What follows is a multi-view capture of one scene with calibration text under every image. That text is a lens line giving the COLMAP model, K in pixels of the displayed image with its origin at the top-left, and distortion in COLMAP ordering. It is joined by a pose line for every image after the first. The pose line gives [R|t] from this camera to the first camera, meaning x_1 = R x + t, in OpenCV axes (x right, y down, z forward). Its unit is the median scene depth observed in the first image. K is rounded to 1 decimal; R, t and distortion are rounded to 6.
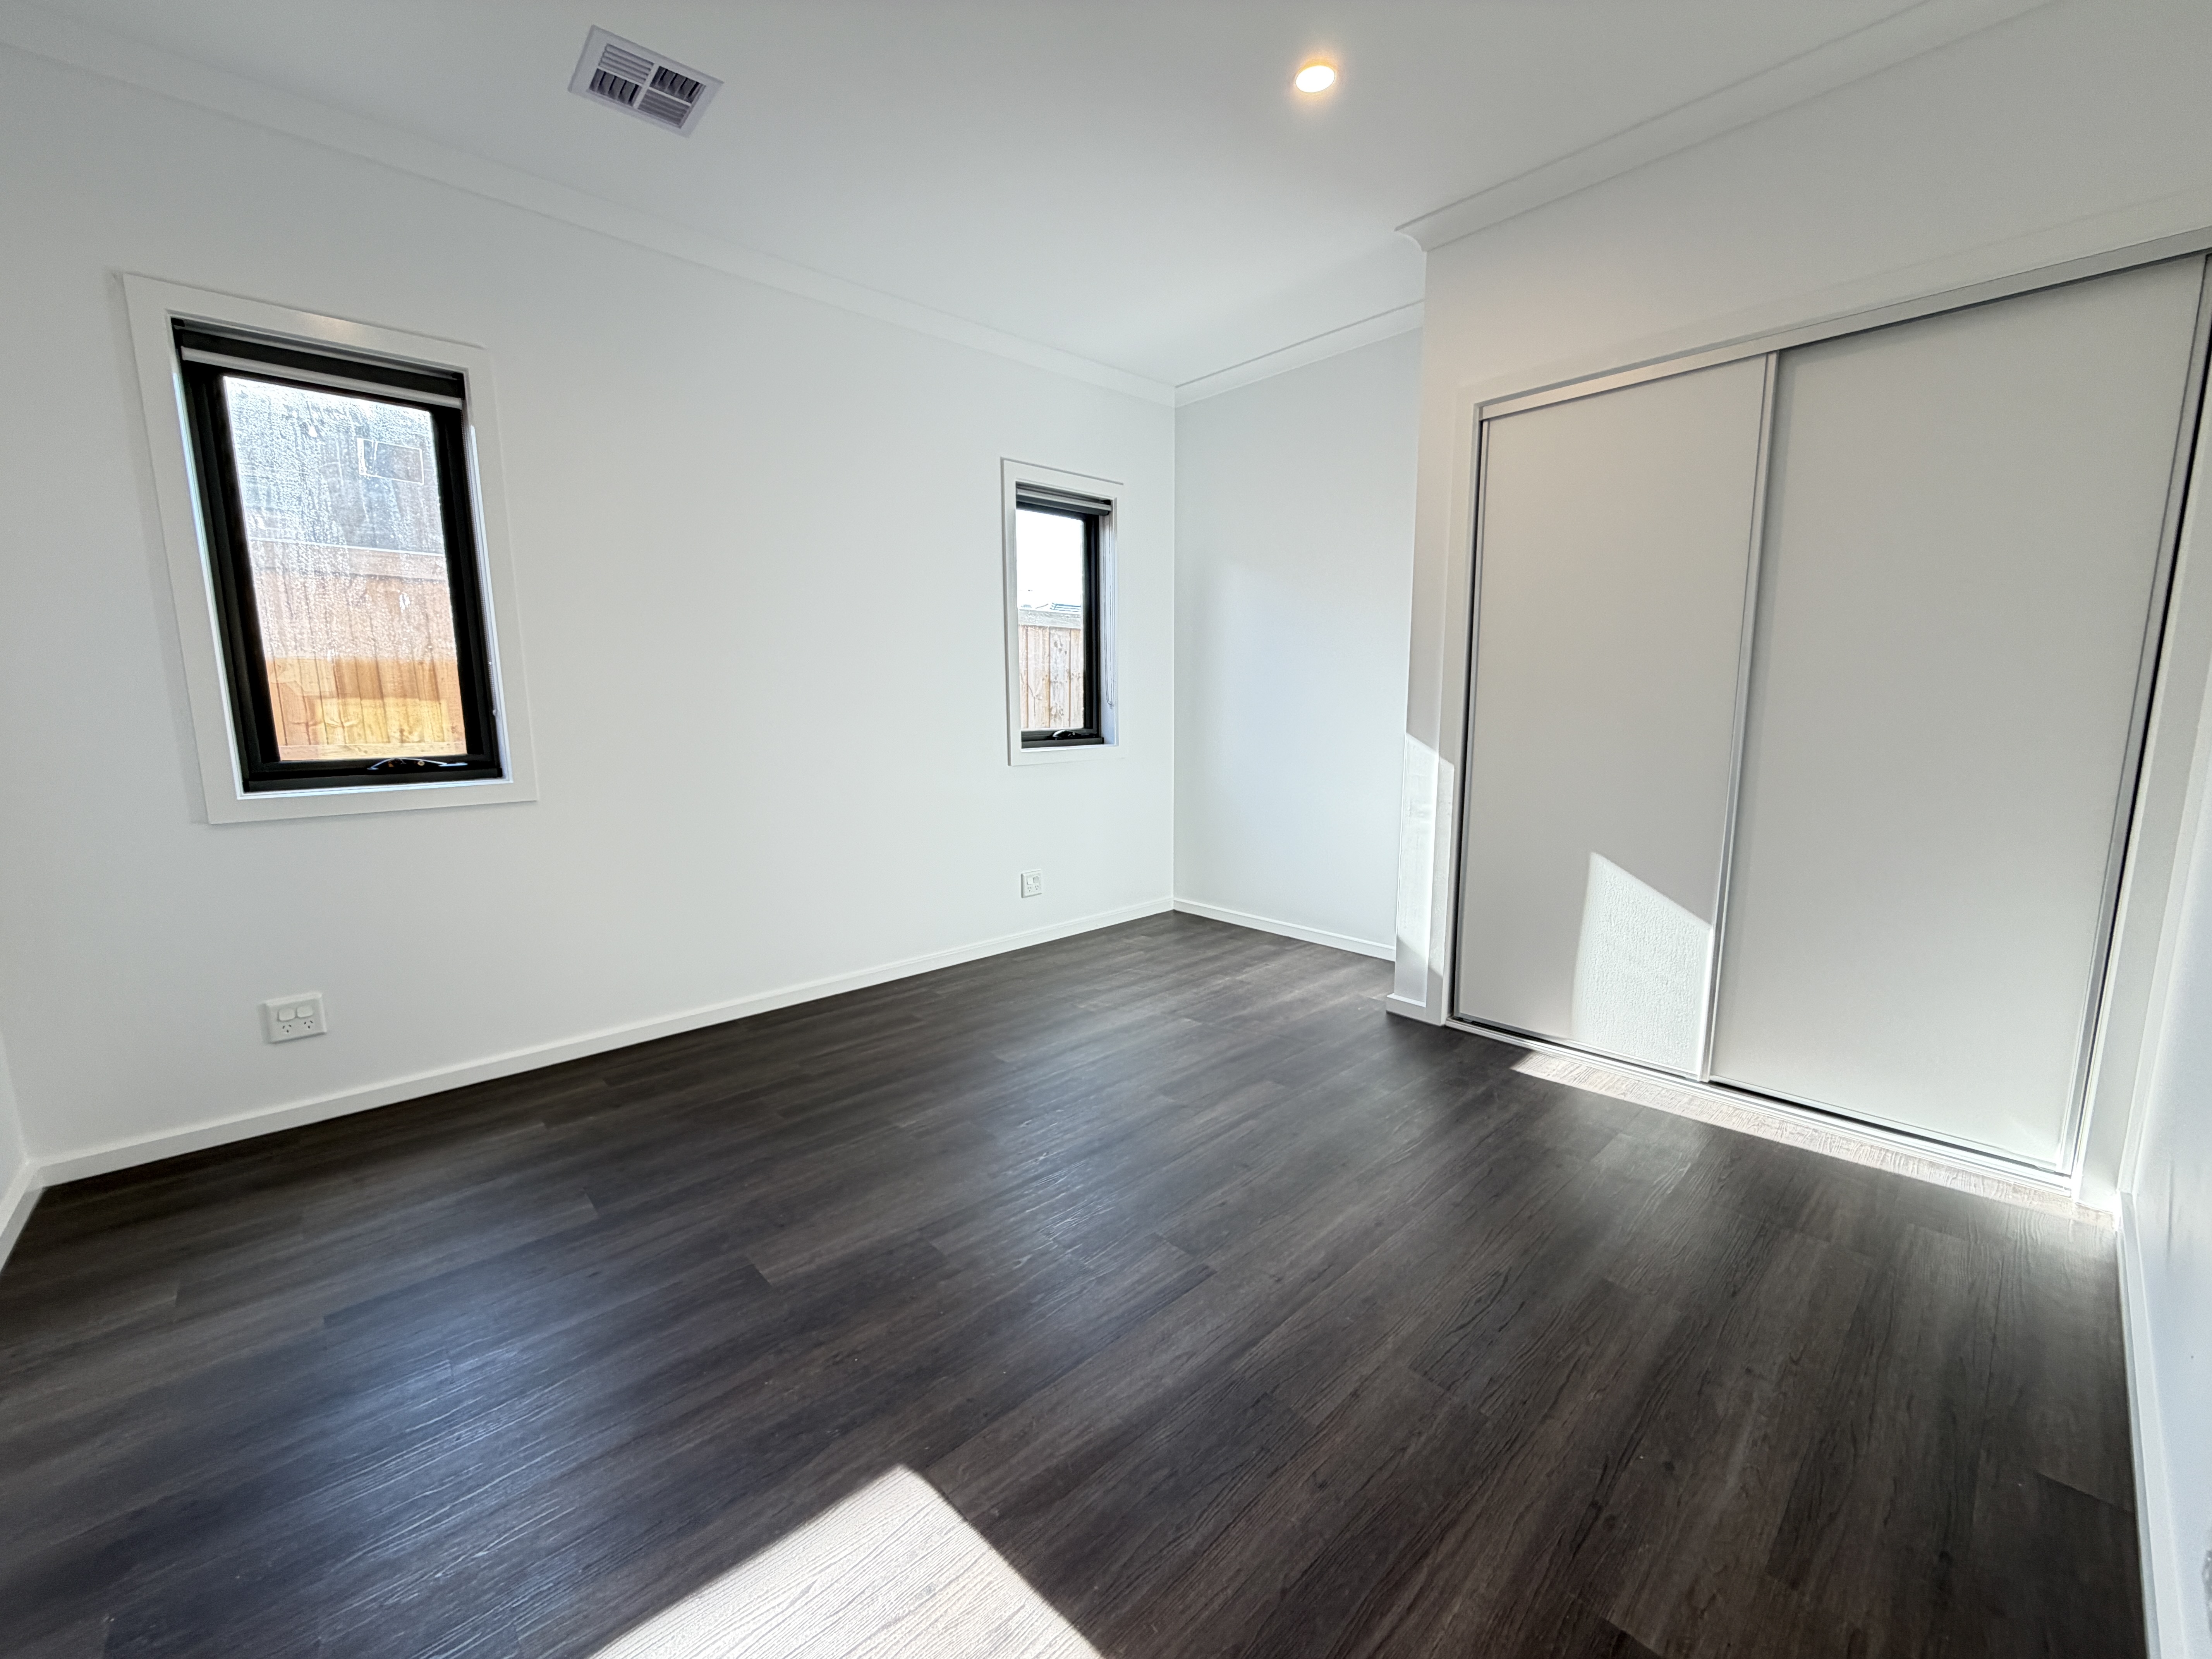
lens RADIAL K [[889.7, 0, 1107.1], [0, 889.7, 826.0], [0, 0, 1]] dist [0.005020, 0.000198]
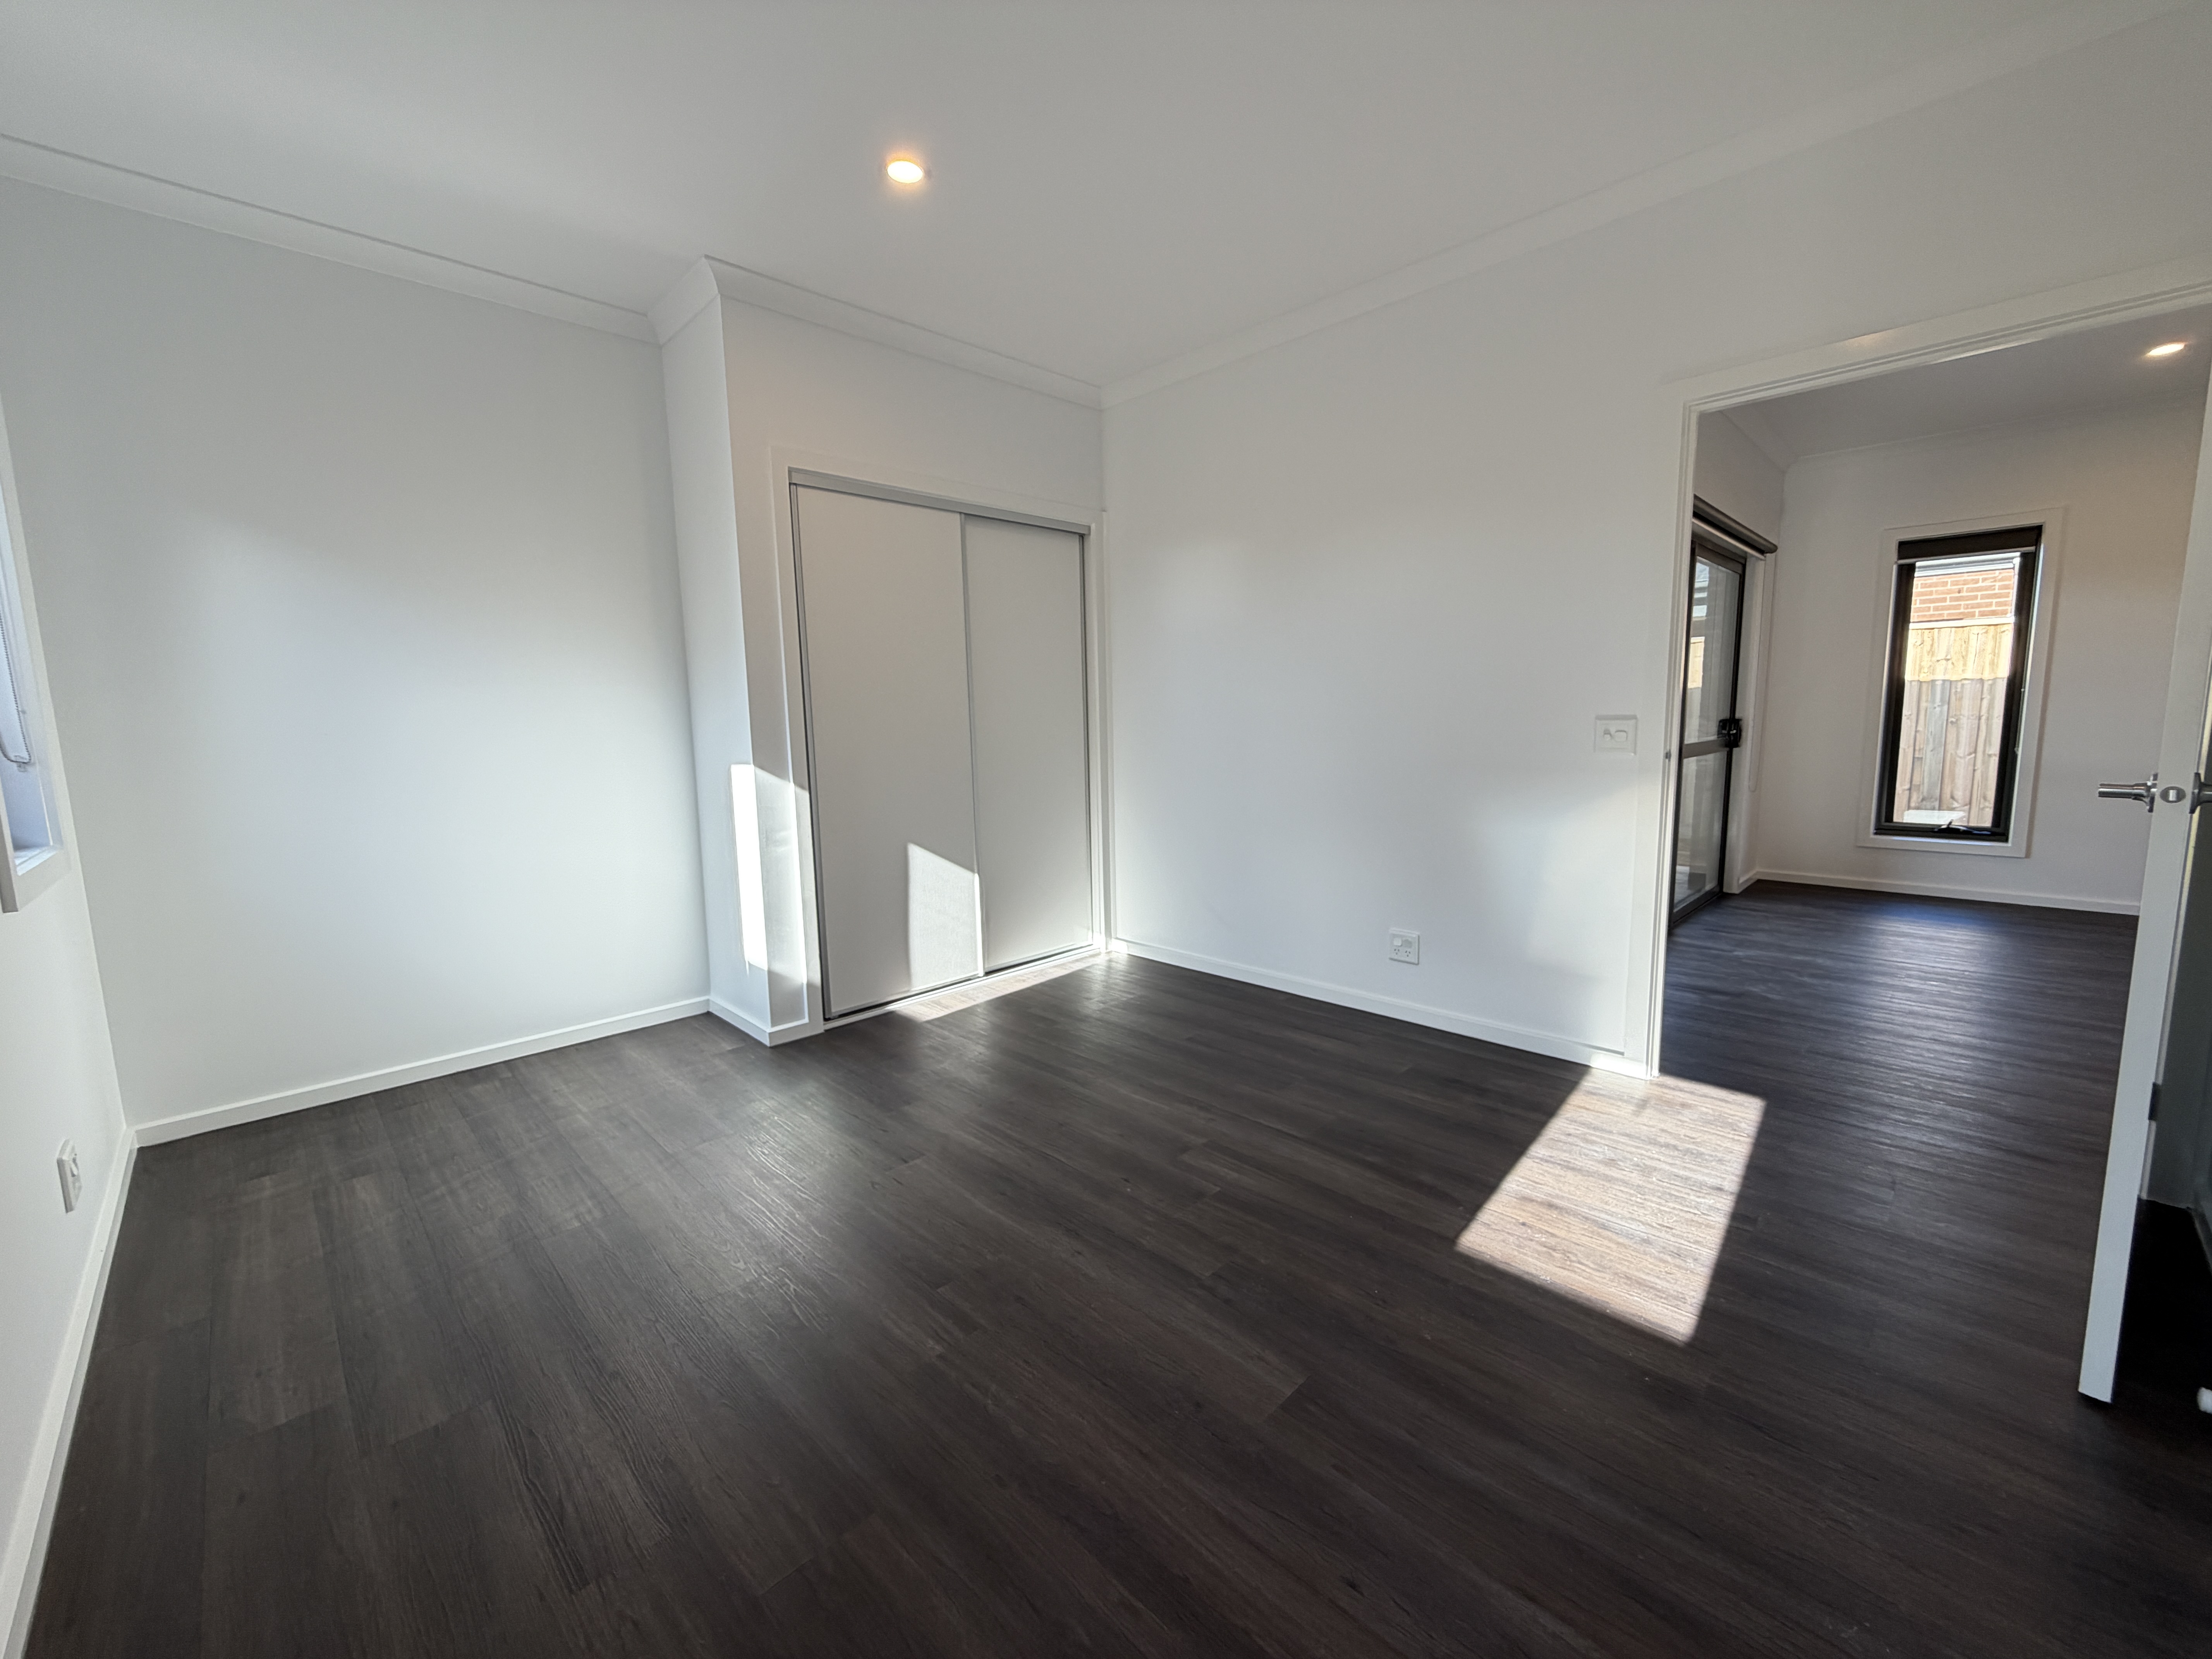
lens RADIAL K [[889.7, 0, 1096.8], [0, 889.7, 826.0], [0, 0, 1]] dist [0.005020, 0.000198]
pose [[-0.027267, -0.113216, 0.993196, -0.738875], [0.169674, 0.978624, 0.116213, -0.096933], [-0.985123, 0.171688, -0.007475, 0.697867]]
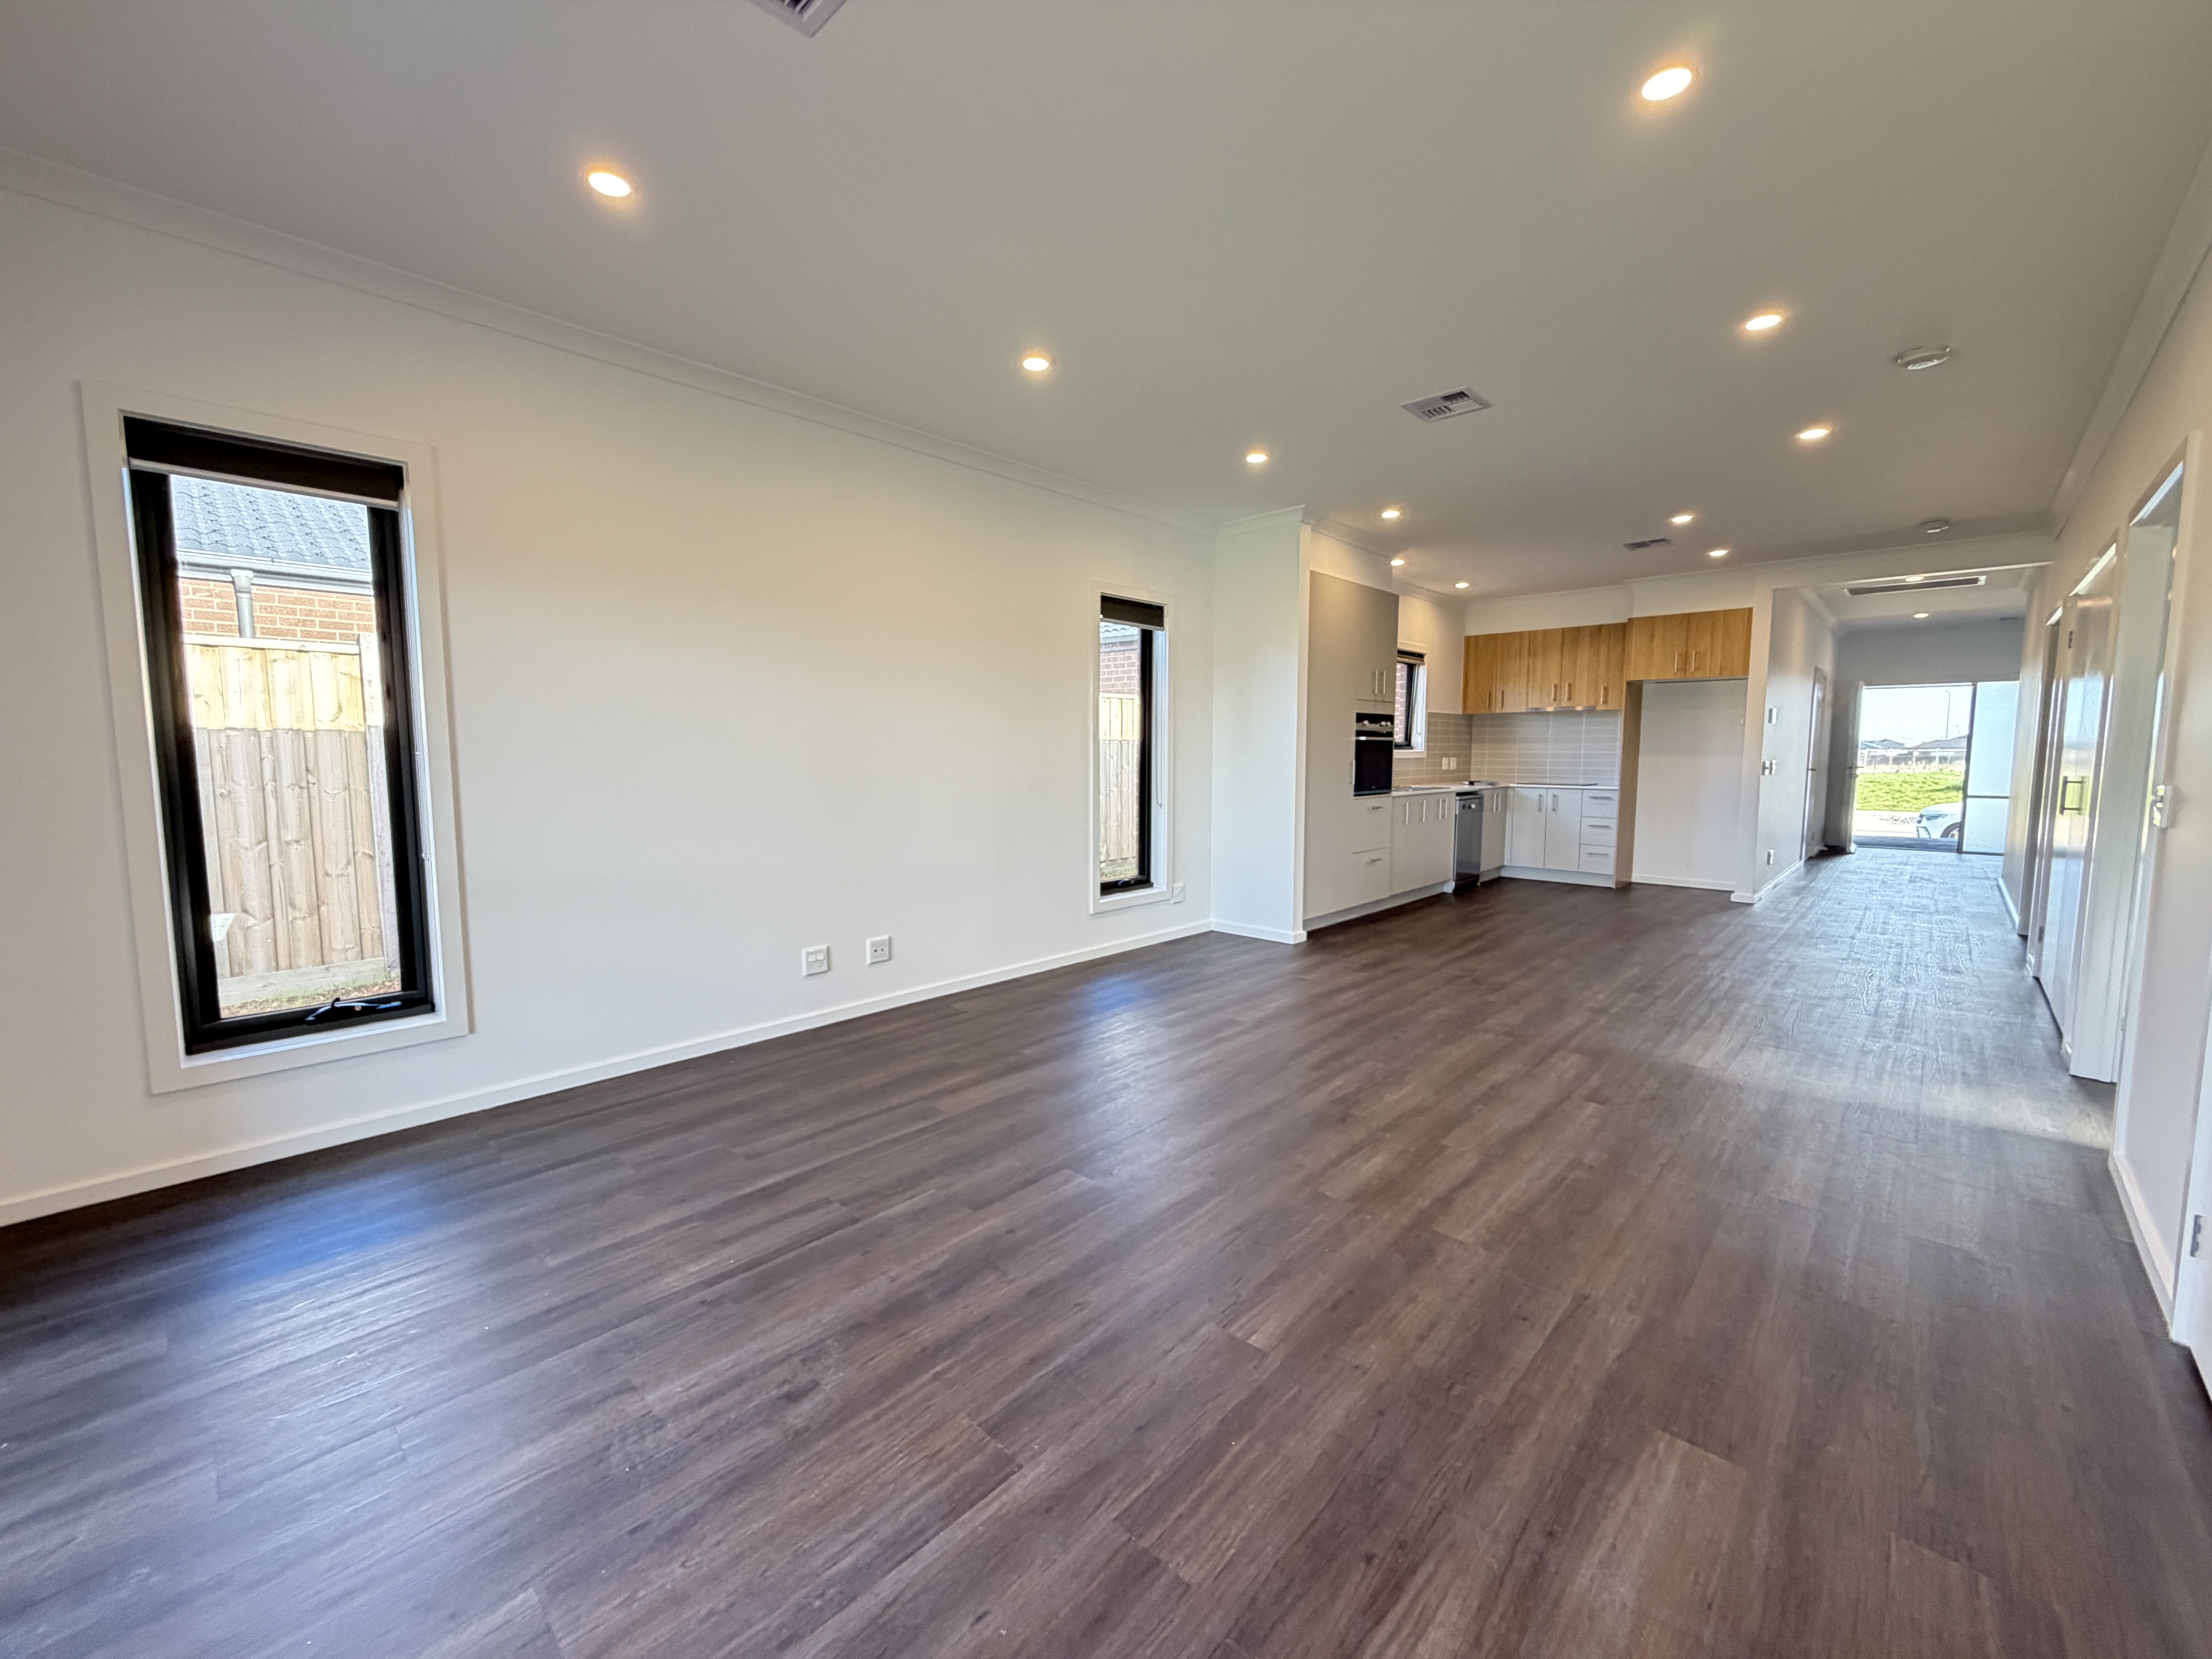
lens RADIAL K [[889.7, 0, 1092.7], [0, 889.7, 825.2], [0, 0, 1]] dist [0.005020, 0.000198]
pose [[-0.998626, 0.016127, -0.049855, -0.418771], [0.003825, 0.971356, 0.237596, -0.066738], [0.052259, 0.237079, -0.970084, 0.441277]]
